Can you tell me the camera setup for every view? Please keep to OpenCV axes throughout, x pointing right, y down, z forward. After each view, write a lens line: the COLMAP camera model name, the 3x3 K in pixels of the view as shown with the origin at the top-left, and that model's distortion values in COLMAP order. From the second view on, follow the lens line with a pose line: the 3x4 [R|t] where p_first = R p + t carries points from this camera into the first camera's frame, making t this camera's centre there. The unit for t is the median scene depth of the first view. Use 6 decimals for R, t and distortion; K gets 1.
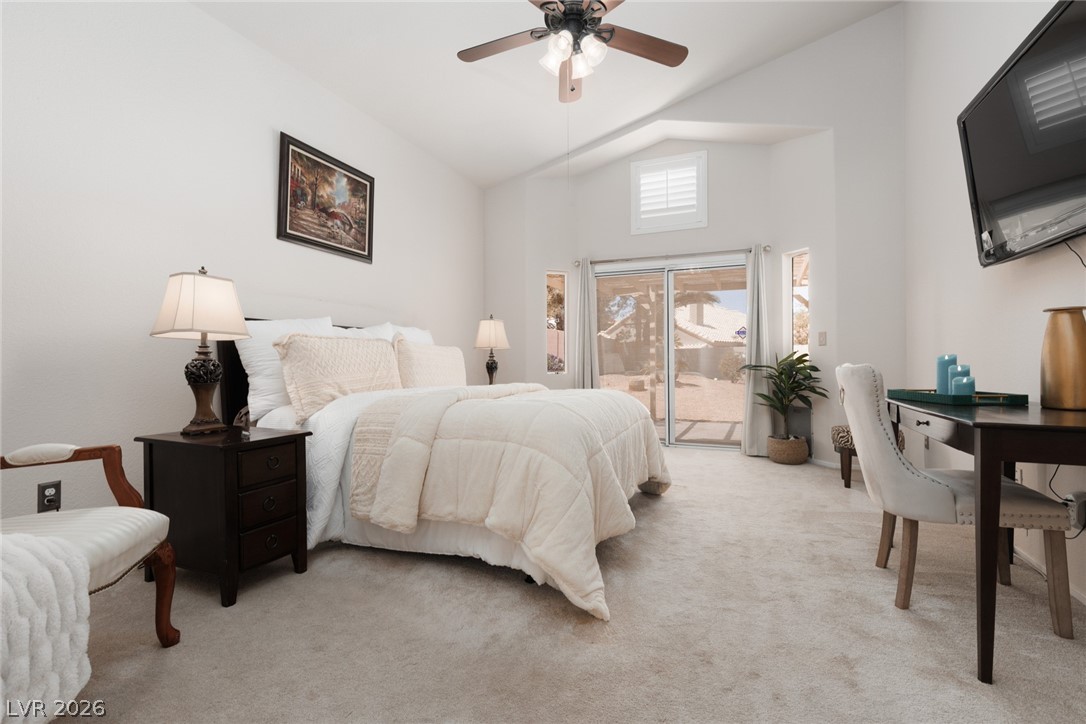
lens RADIAL K [[489.6, 0, 550.1], [0, 489.6, 360.5], [0, 0, 1]] dist [0.004025, -0.000178]
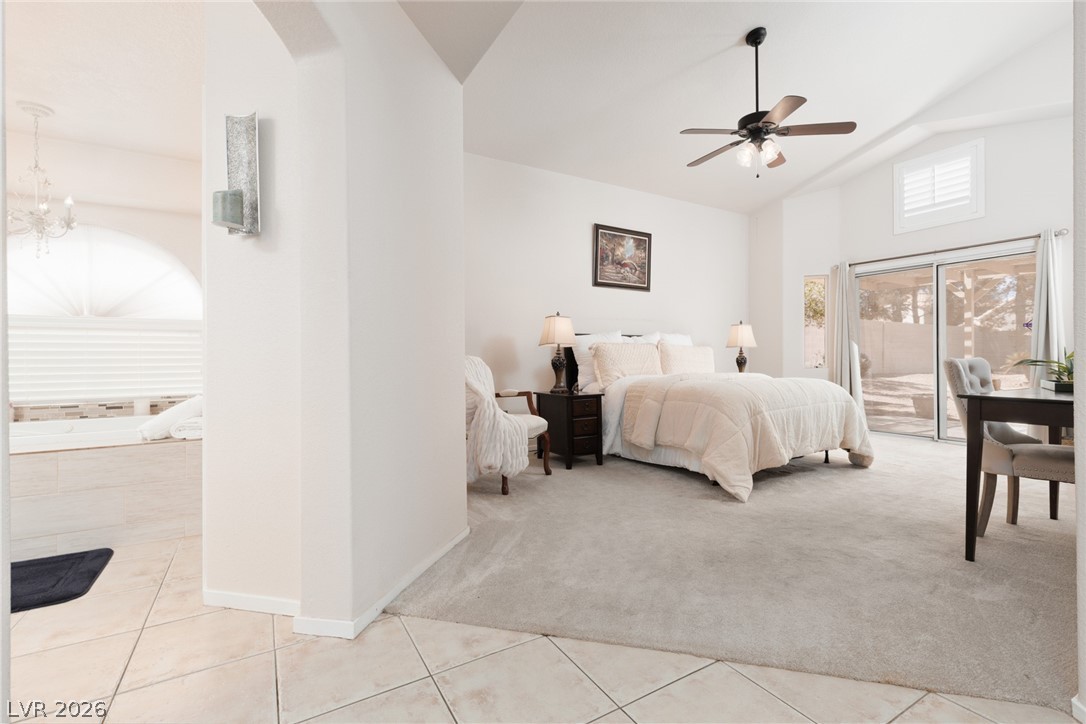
lens RADIAL K [[489.6, 0, 543.5], [0, 489.6, 361.8], [0, 0, 1]] dist [0.004025, -0.000178]
pose [[0.800520, 0.001486, -0.599305, 0.410085], [0.005029, 0.999945, 0.009197, -0.000525], [0.599285, -0.010376, 0.800468, -0.589842]]
